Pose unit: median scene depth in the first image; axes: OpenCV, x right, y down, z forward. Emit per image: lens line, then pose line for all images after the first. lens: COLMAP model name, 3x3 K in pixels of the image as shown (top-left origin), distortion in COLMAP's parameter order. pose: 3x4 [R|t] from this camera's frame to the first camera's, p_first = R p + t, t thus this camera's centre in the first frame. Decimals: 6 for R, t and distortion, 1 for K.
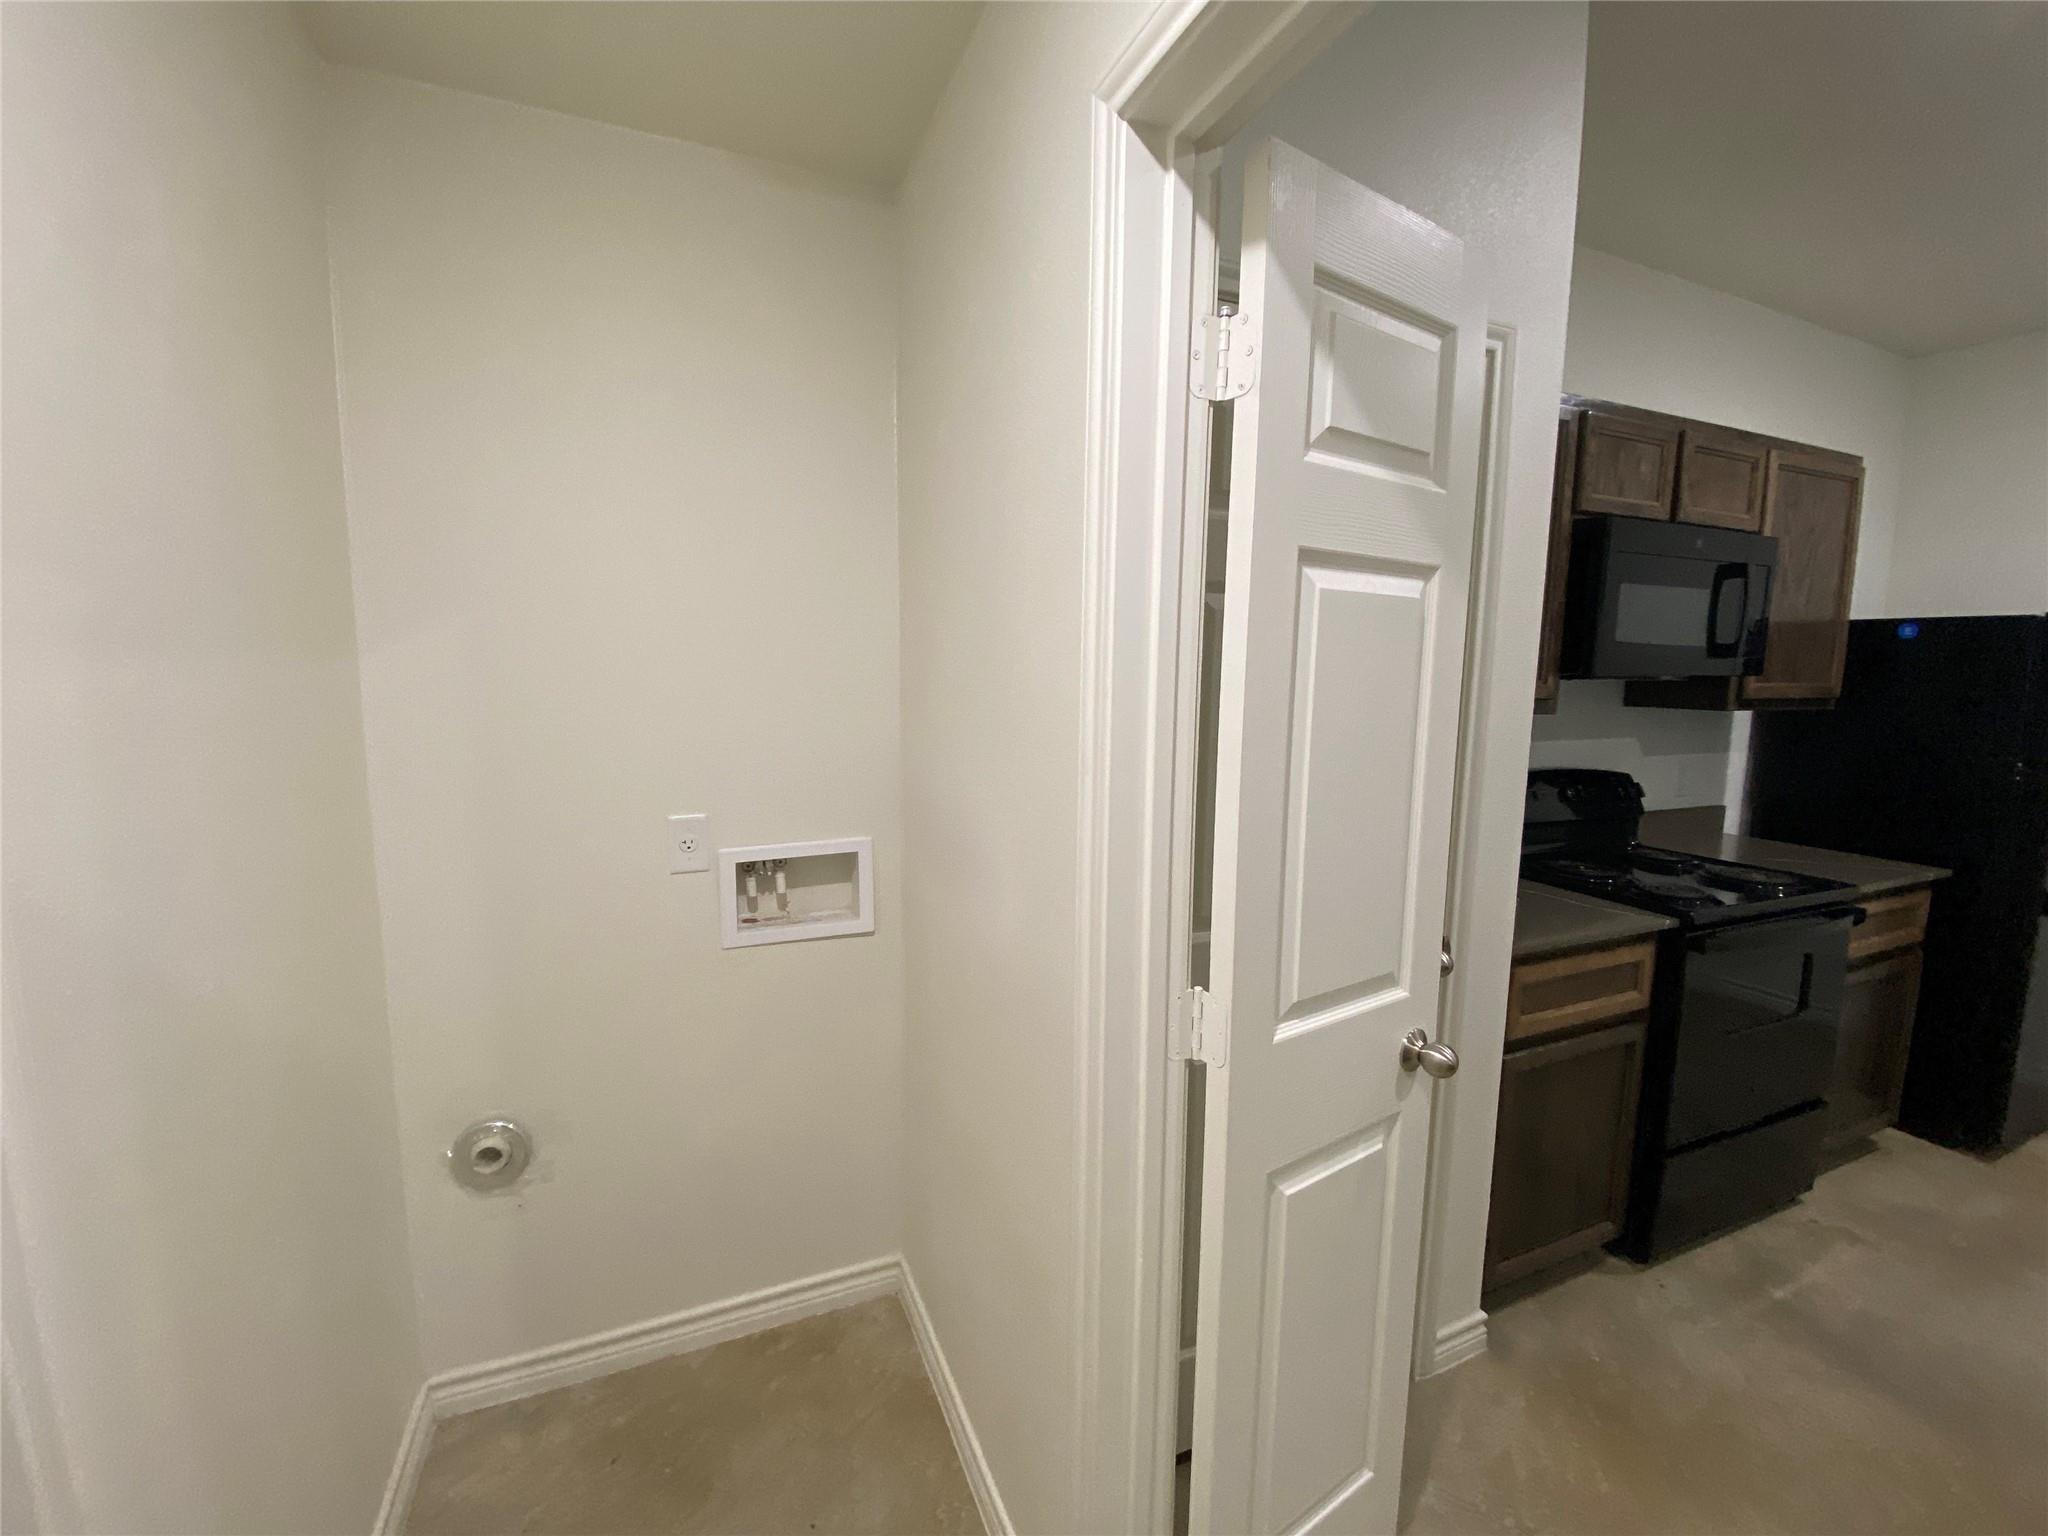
lens RADIAL K [[849.9, 0, 1004.8], [0, 849.9, 770.9], [0, 0, 1]] dist [-0.022592, -0.001069]
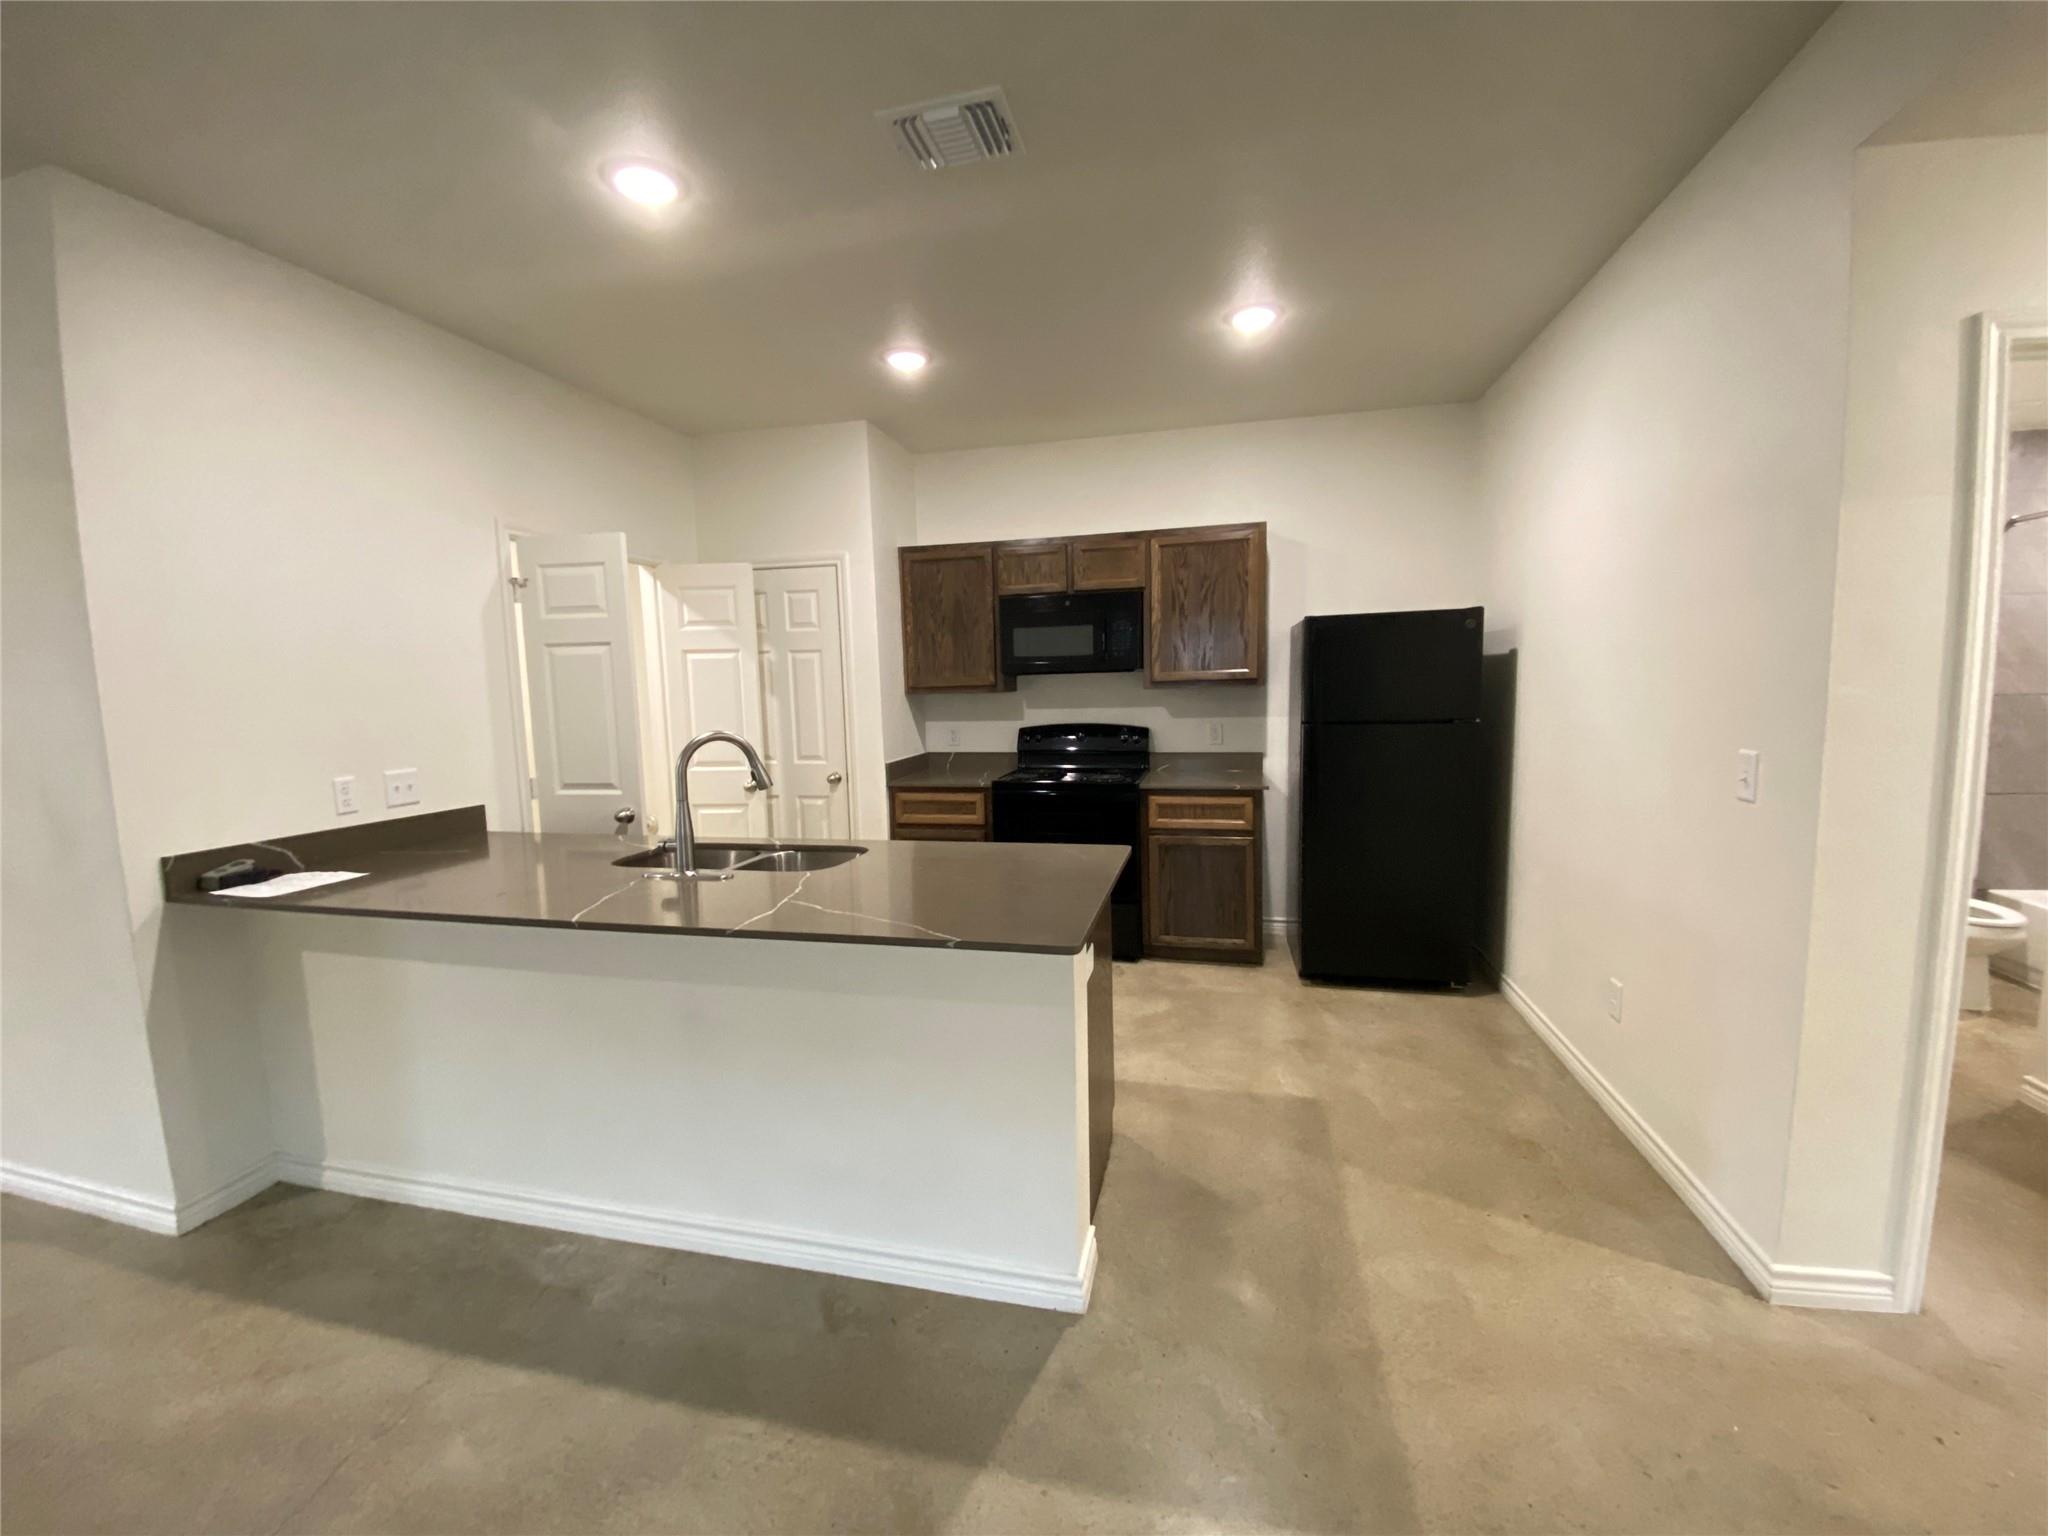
lens RADIAL K [[827.4, 0, 1019.2], [0, 827.4, 777.4], [0, 0, 1]] dist [0.013947, -0.016487]
pose [[0.808887, 0.041473, -0.586500, 2.132050], [-0.039570, 0.999087, 0.016075, 0.123076], [0.586631, 0.010205, 0.809790, -0.702616]]
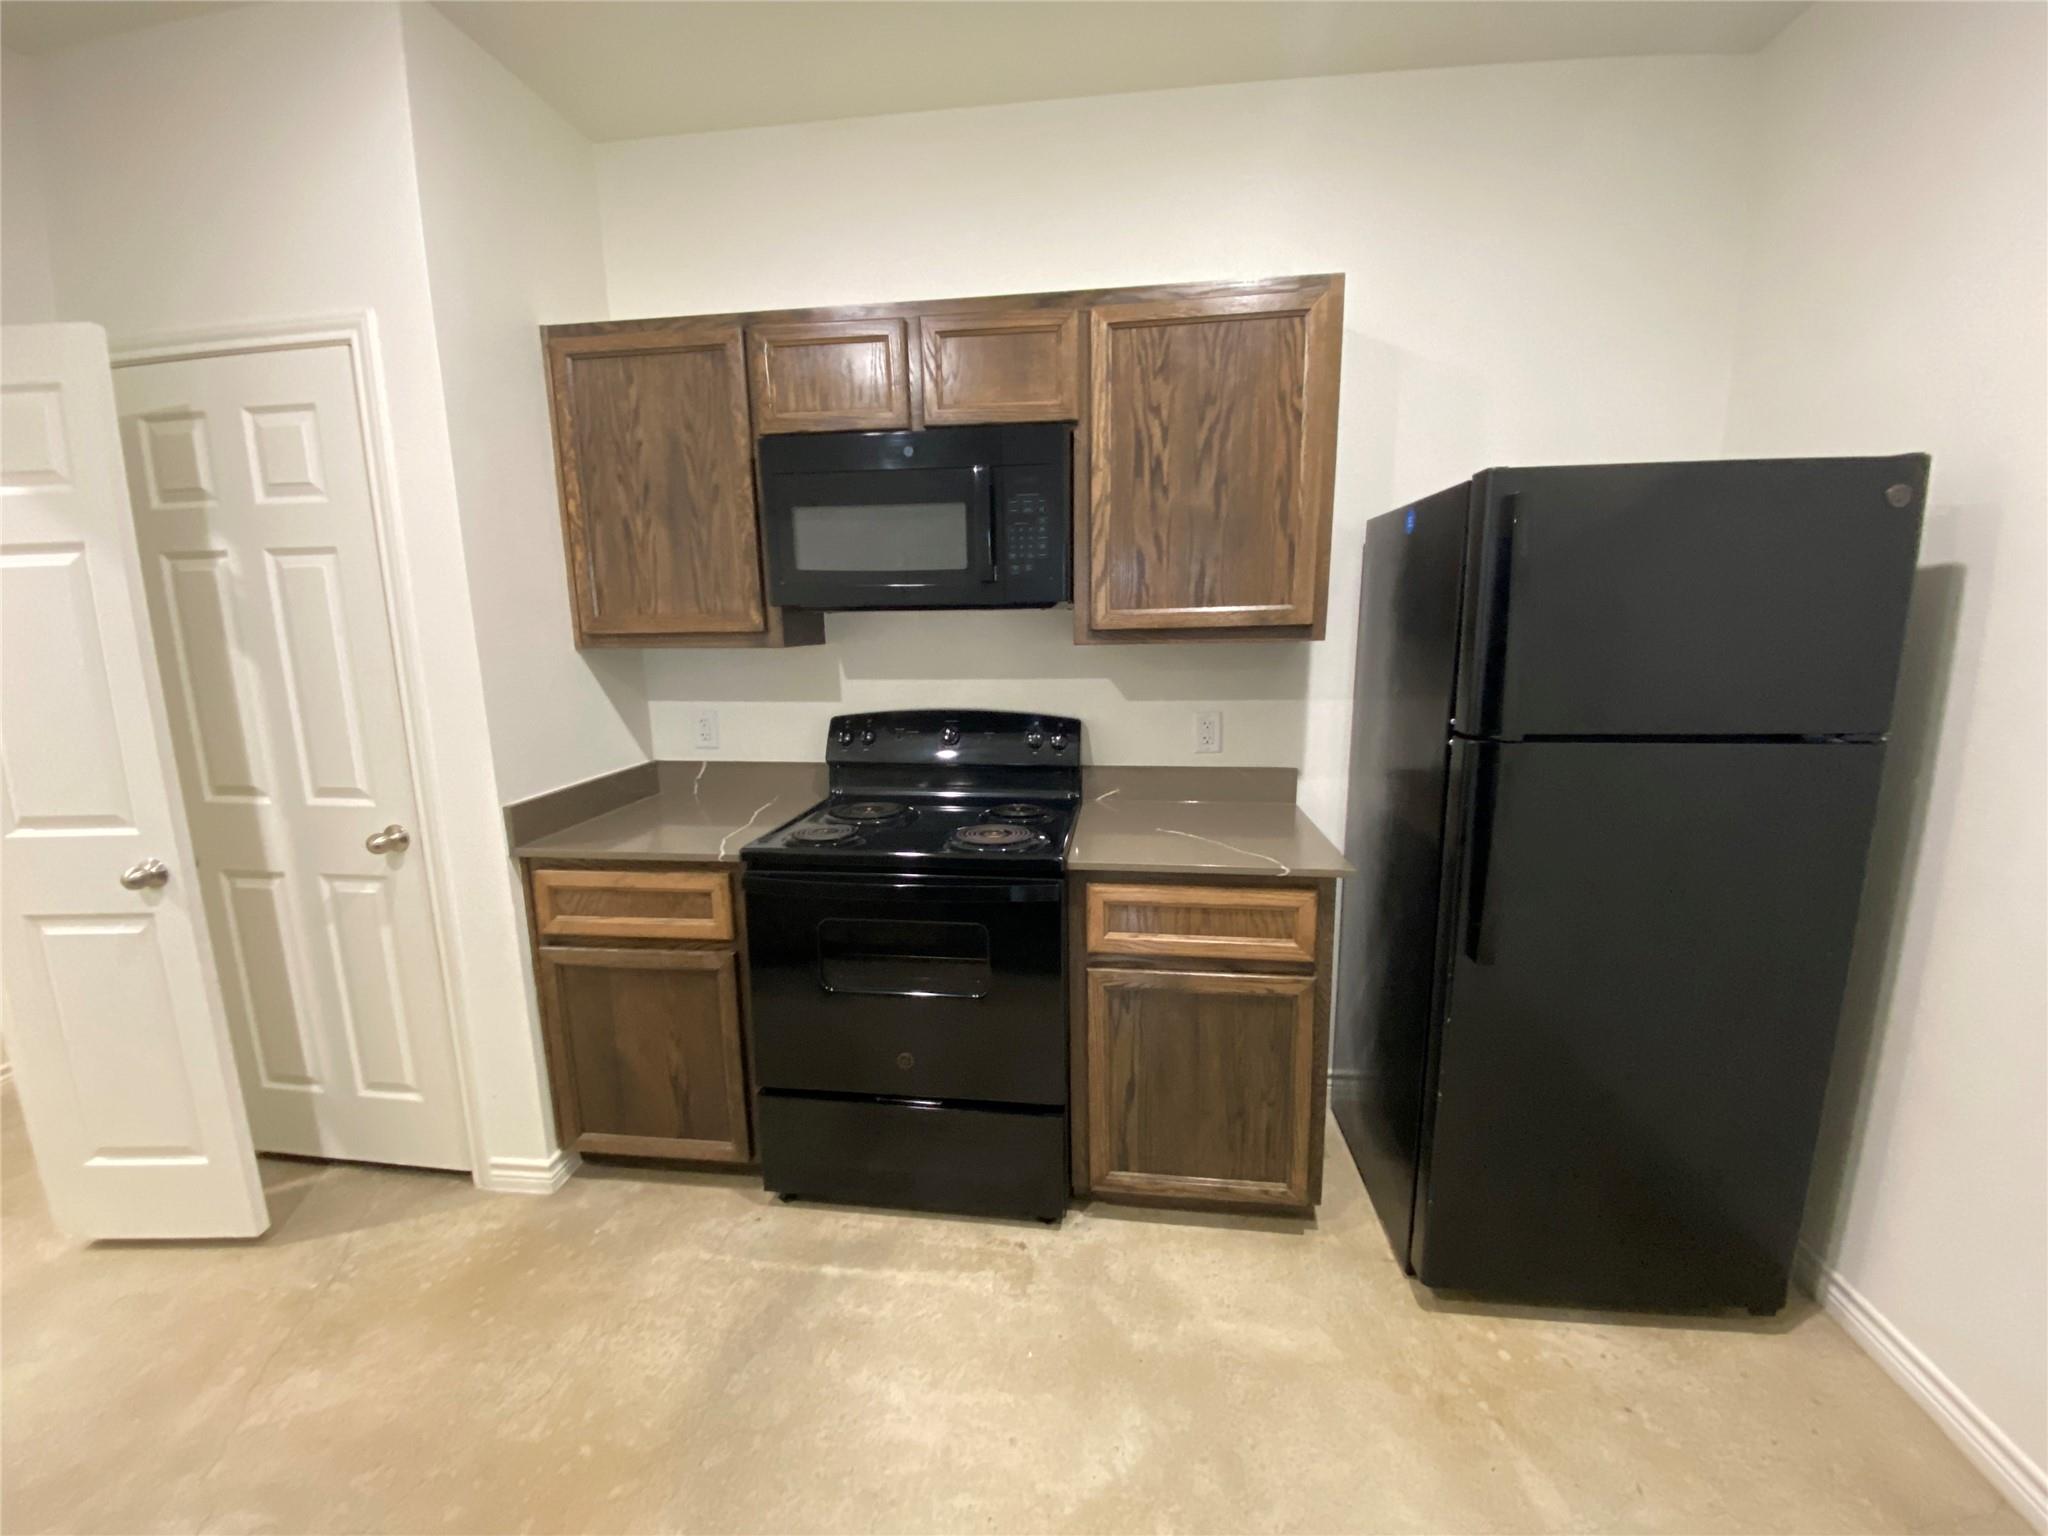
lens RADIAL K [[827.4, 0, 1019.8], [0, 827.4, 769.4], [0, 0, 1]] dist [0.013947, -0.016487]
pose [[0.868543, 0.068395, -0.490871, 1.565276], [-0.037847, 0.996693, 0.071907, -0.005310], [0.494166, -0.043876, 0.868260, 0.322179]]
